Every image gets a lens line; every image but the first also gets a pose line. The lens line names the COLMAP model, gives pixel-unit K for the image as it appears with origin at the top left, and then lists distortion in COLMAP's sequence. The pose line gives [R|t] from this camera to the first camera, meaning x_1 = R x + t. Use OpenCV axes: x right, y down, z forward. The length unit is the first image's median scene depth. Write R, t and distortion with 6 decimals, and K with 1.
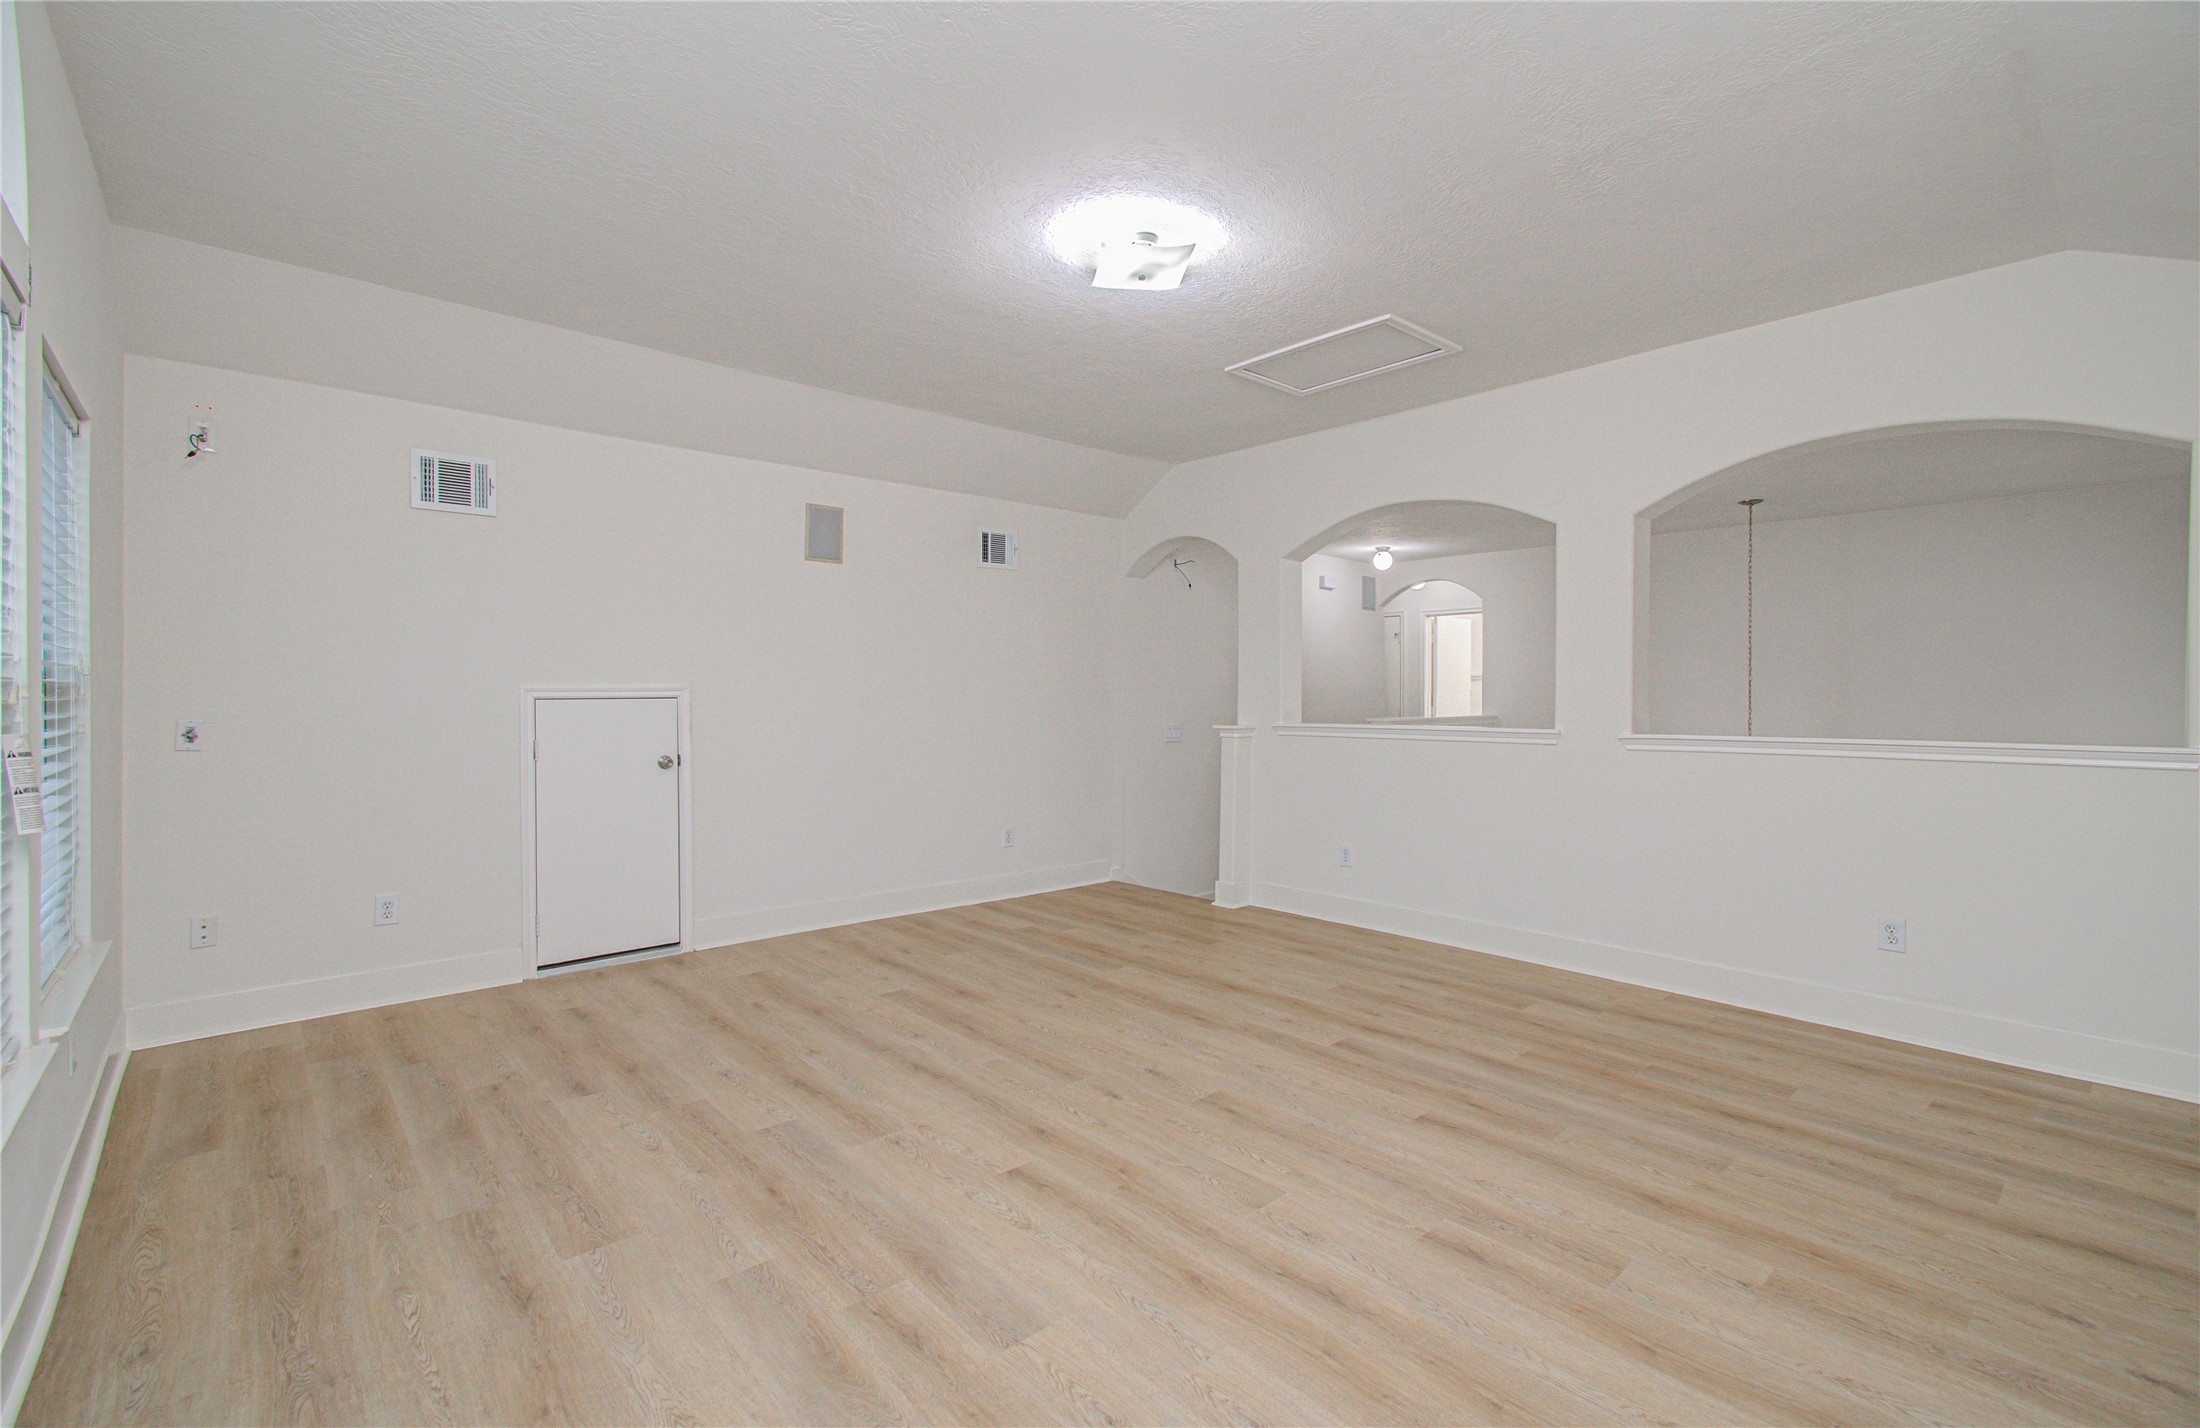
lens RADIAL K [[959.6, 0, 1098.2], [0, 959.6, 699.2], [0, 0, 1]] dist [-0.010464, 0.007336]
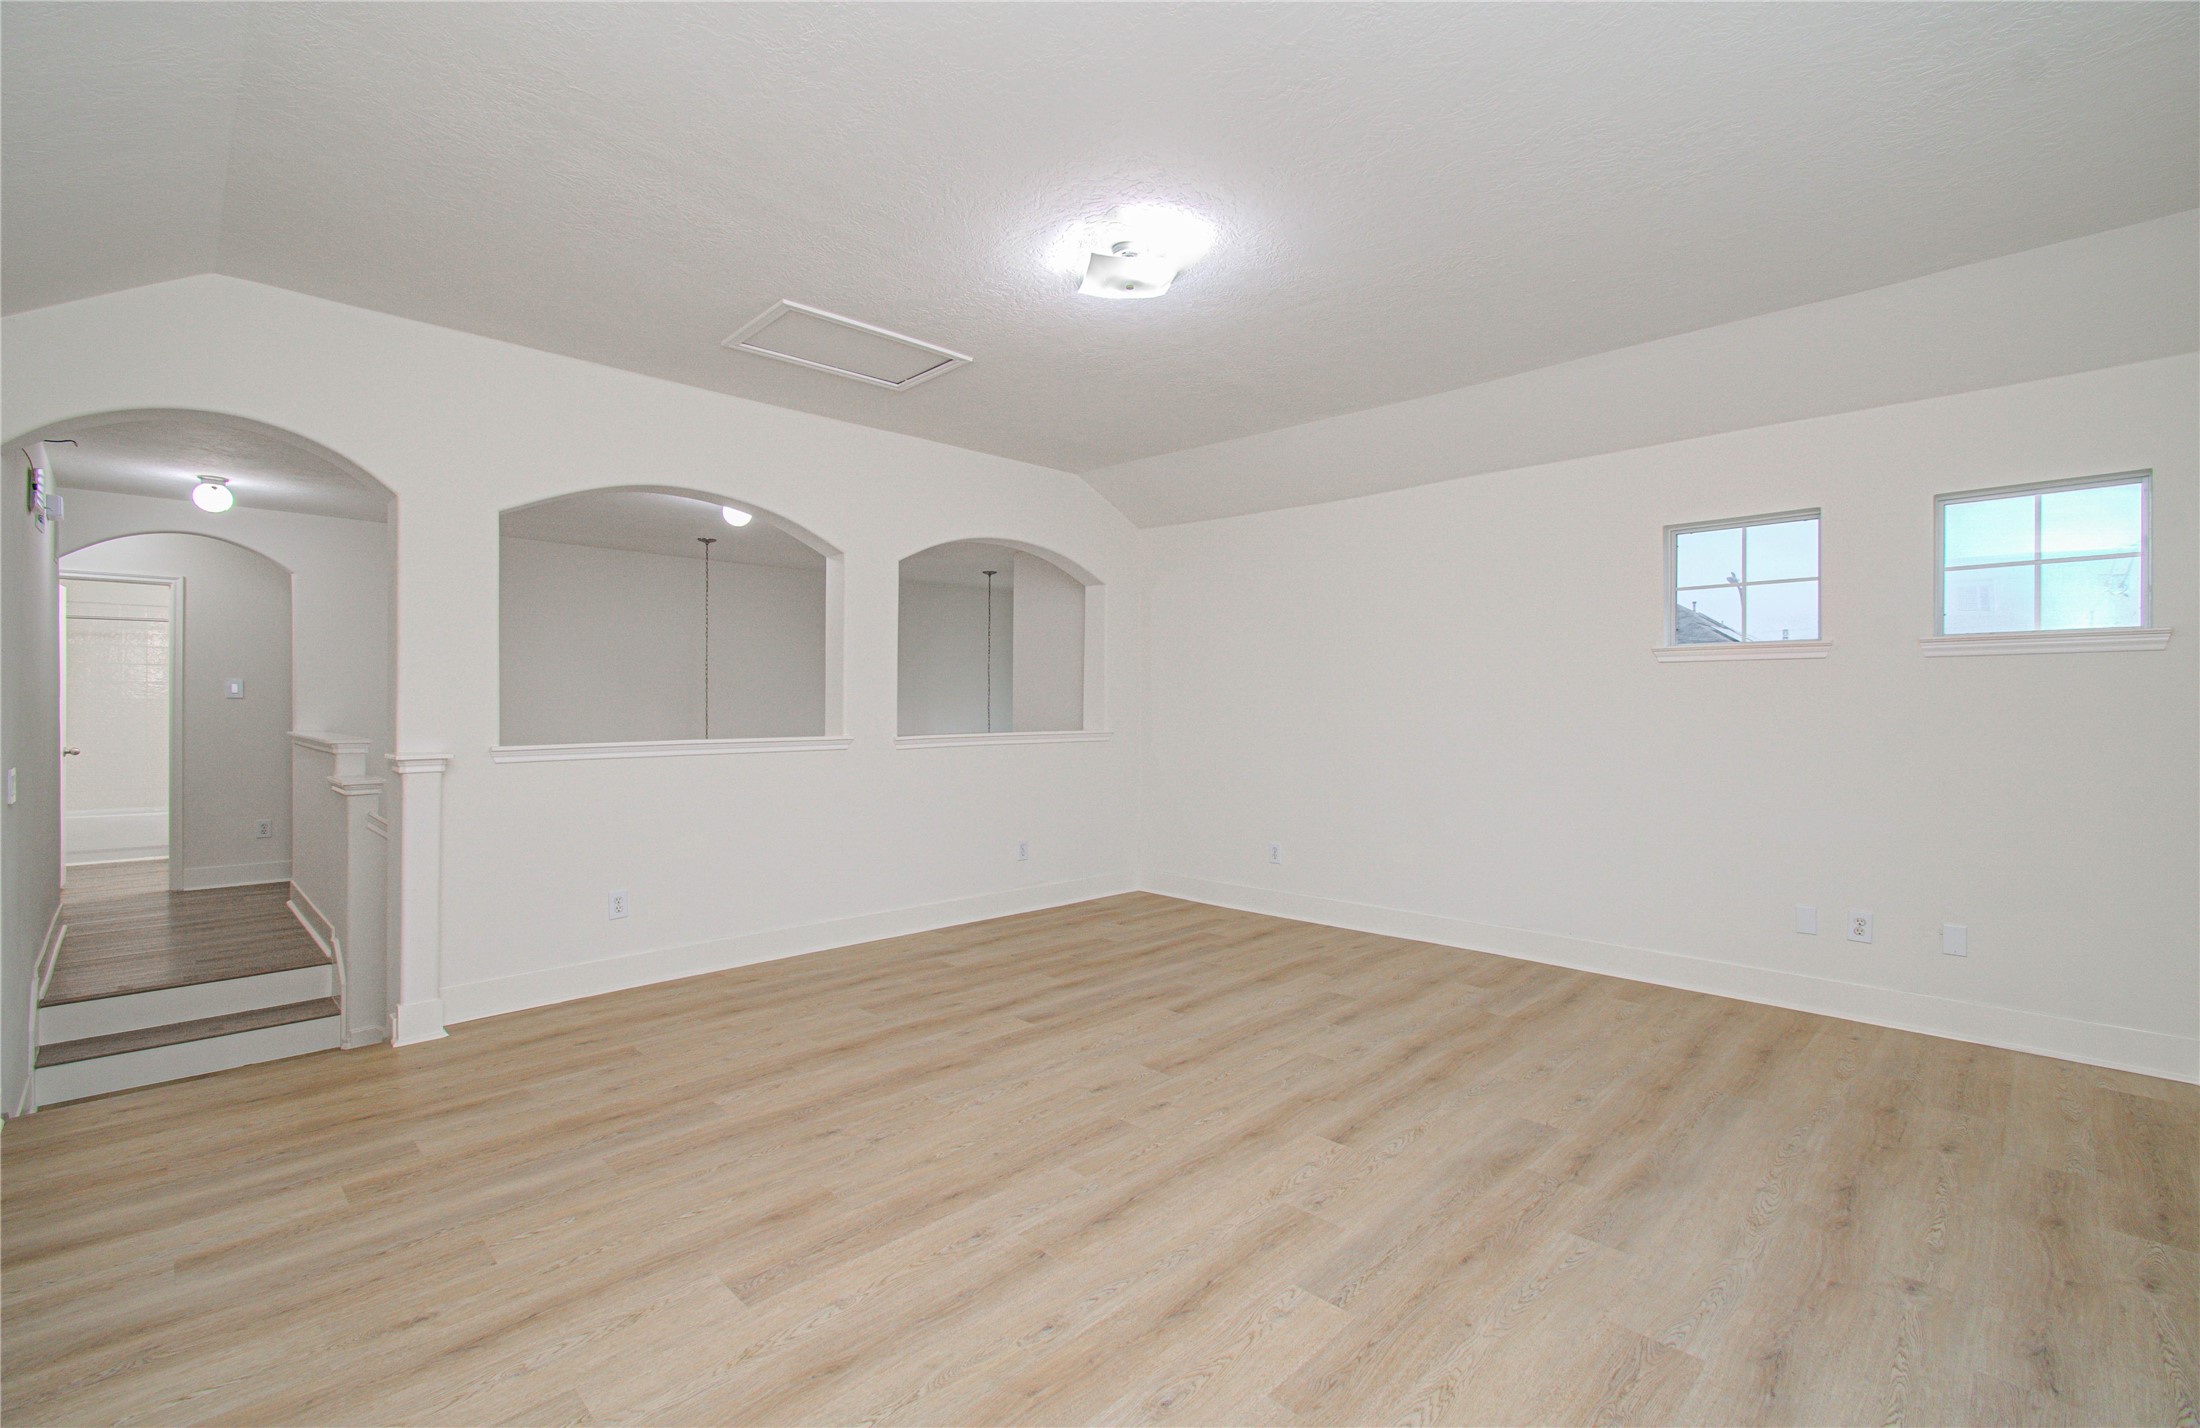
lens RADIAL K [[959.6, 0, 1092.2], [0, 959.6, 708.0], [0, 0, 1]] dist [-0.010464, 0.007336]
pose [[-0.060217, -0.001605, 0.998184, -0.927500], [0.002159, 0.999996, 0.001738, -0.003781], [-0.998183, 0.002260, -0.060213, 1.071079]]
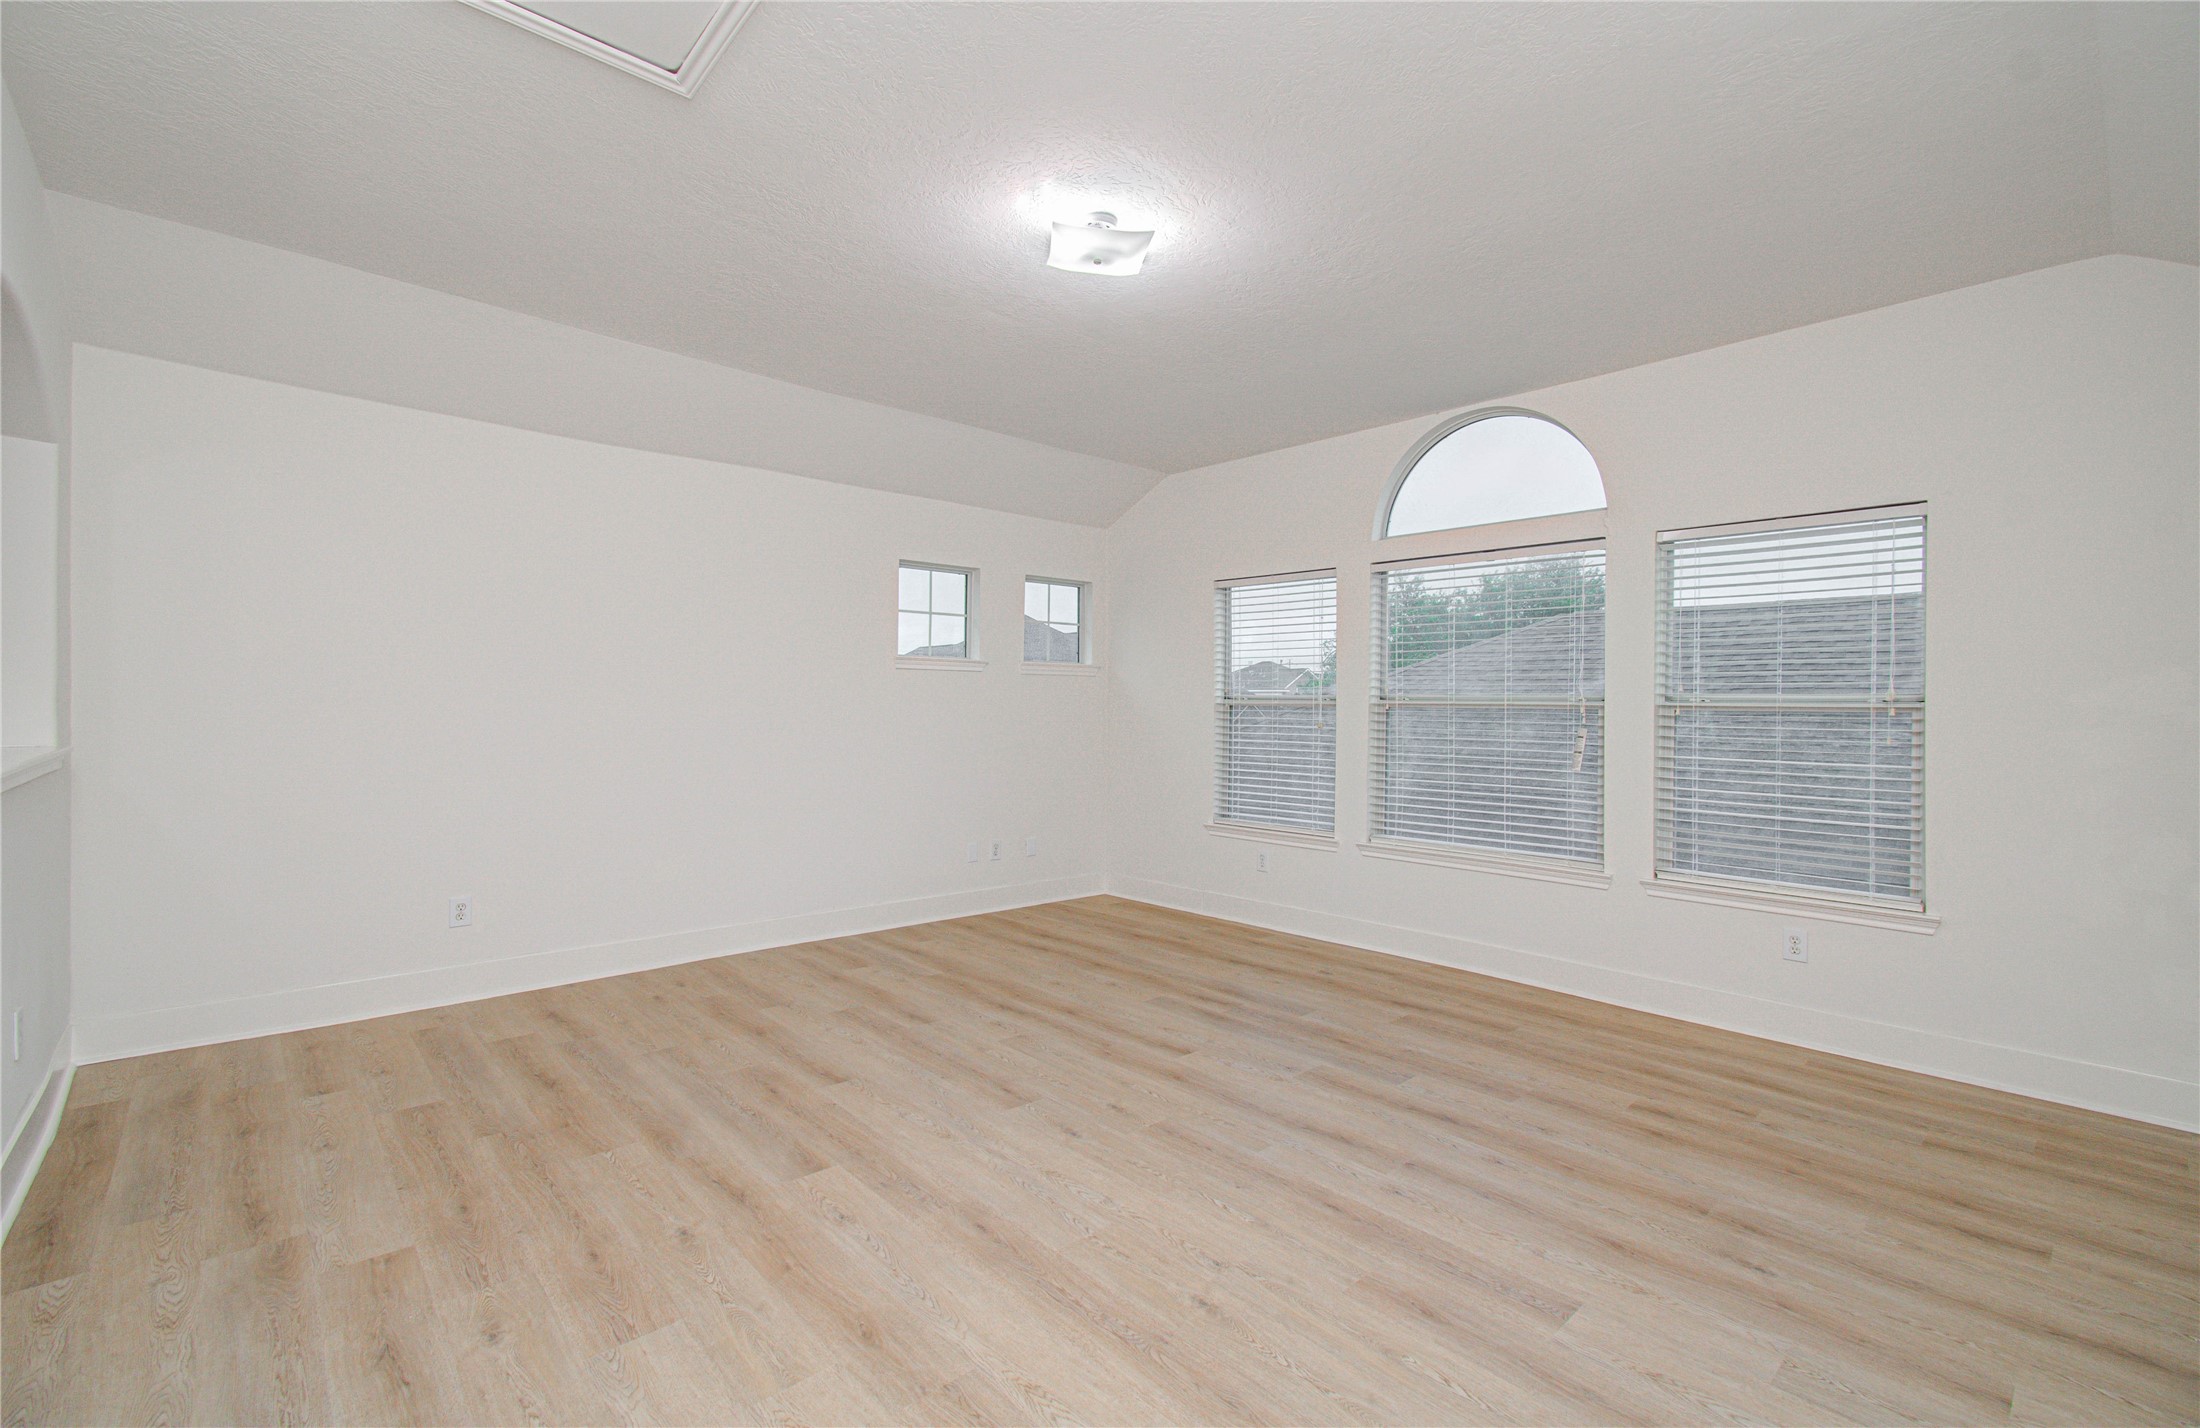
lens RADIAL K [[959.6, 0, 1122.3], [0, 959.6, 707.6], [0, 0, 1]] dist [-0.010464, 0.007336]
pose [[-0.999367, -0.011280, -0.033730, 0.045352], [-0.011488, 0.999916, 0.005980, -0.008882], [0.033659, 0.006363, -0.999413, 1.889977]]
